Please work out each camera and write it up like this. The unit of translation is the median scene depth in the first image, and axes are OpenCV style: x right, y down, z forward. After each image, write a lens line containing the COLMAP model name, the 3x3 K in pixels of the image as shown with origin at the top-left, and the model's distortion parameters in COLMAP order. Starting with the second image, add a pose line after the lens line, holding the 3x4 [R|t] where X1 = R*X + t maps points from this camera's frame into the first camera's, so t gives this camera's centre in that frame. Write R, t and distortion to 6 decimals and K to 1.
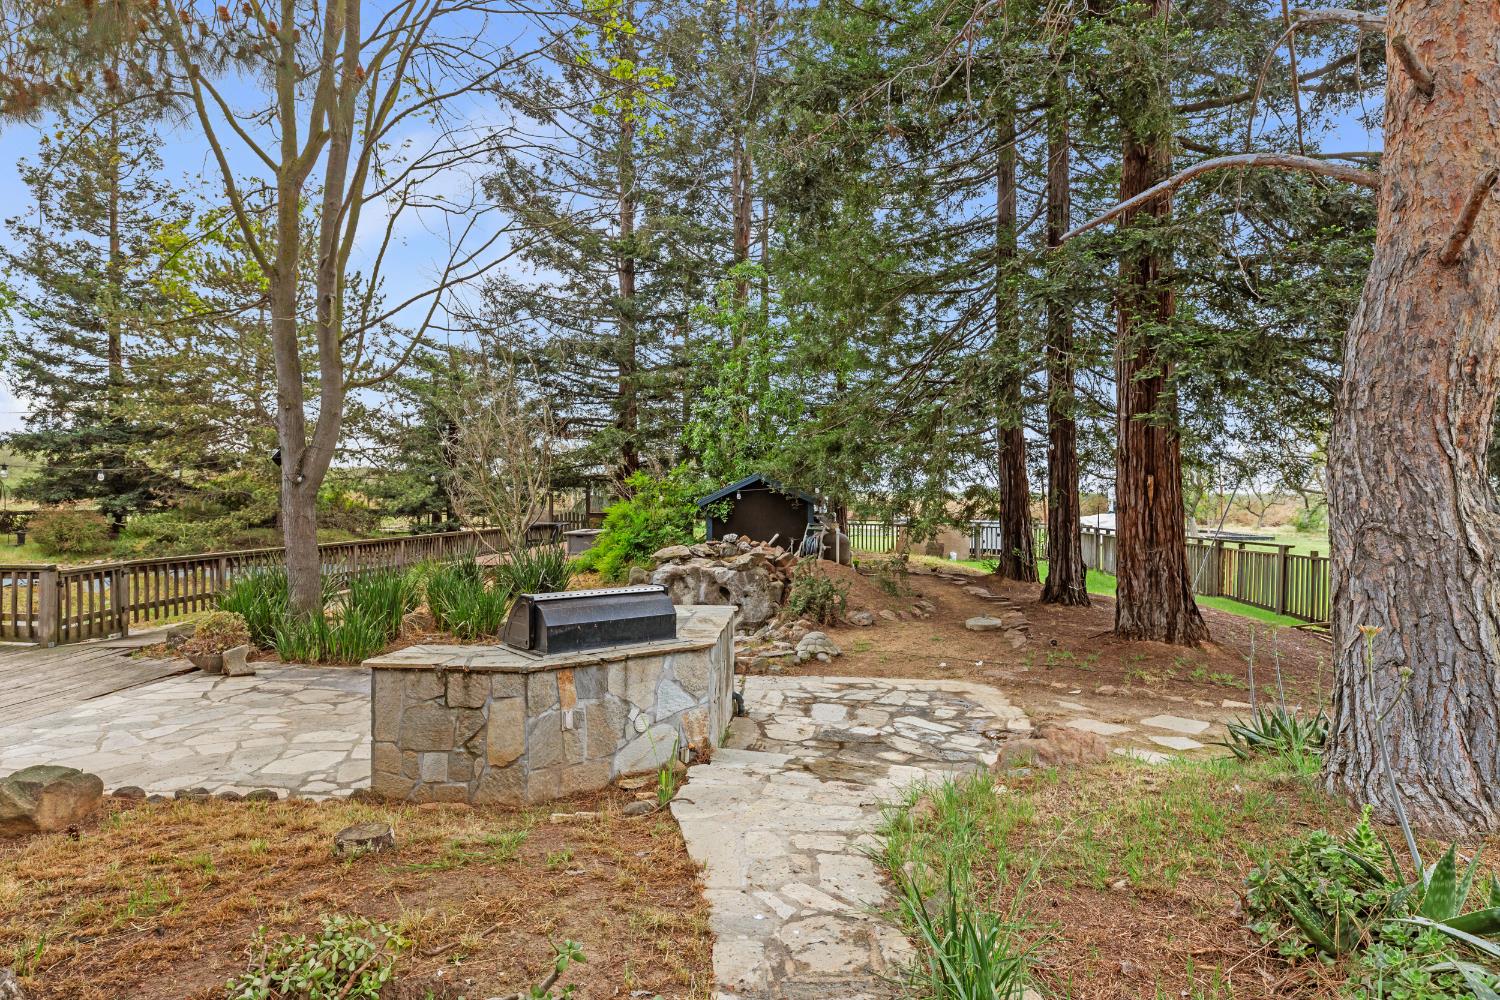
lens RADIAL K [[901.9, 0, 750.0], [0, 901.9, 500.0], [0, 0, 1]] dist [0.003514, 0.001665]
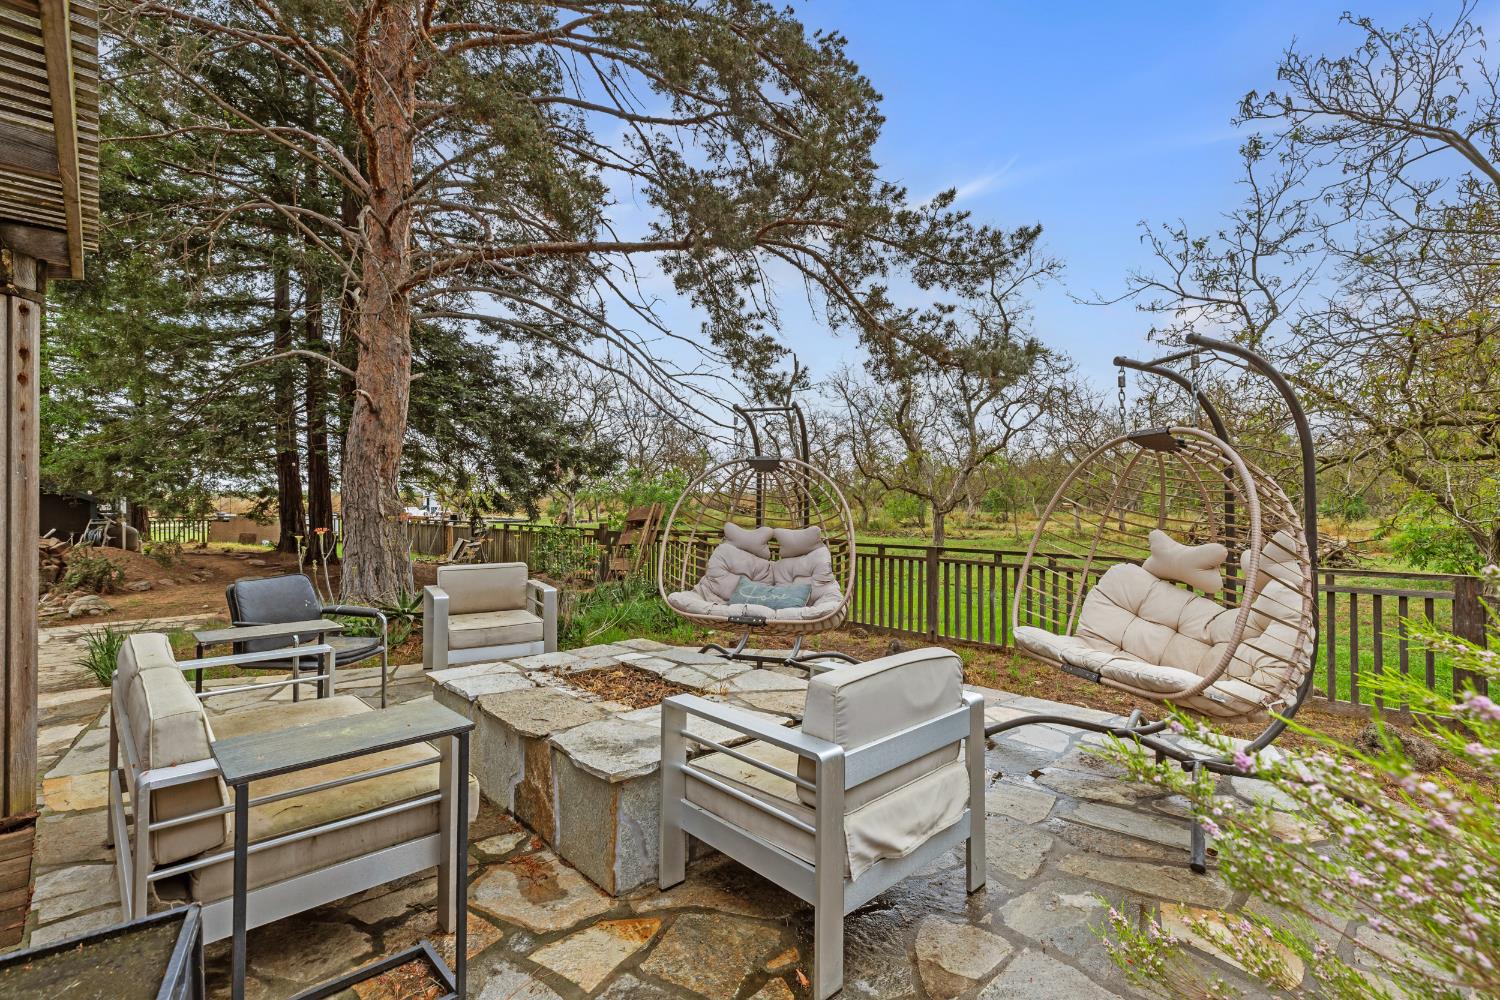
lens RADIAL K [[674.1, 0, 750.0], [0, 674.1, 500.0], [0, 0, 1]] dist [0.001720, 0.000672]
pose [[0.682818, -0.011823, 0.730493, 0.008493], [0.009105, 0.999929, 0.007673, 0.002065], [-0.730531, 0.001412, 0.682878, -0.327283]]
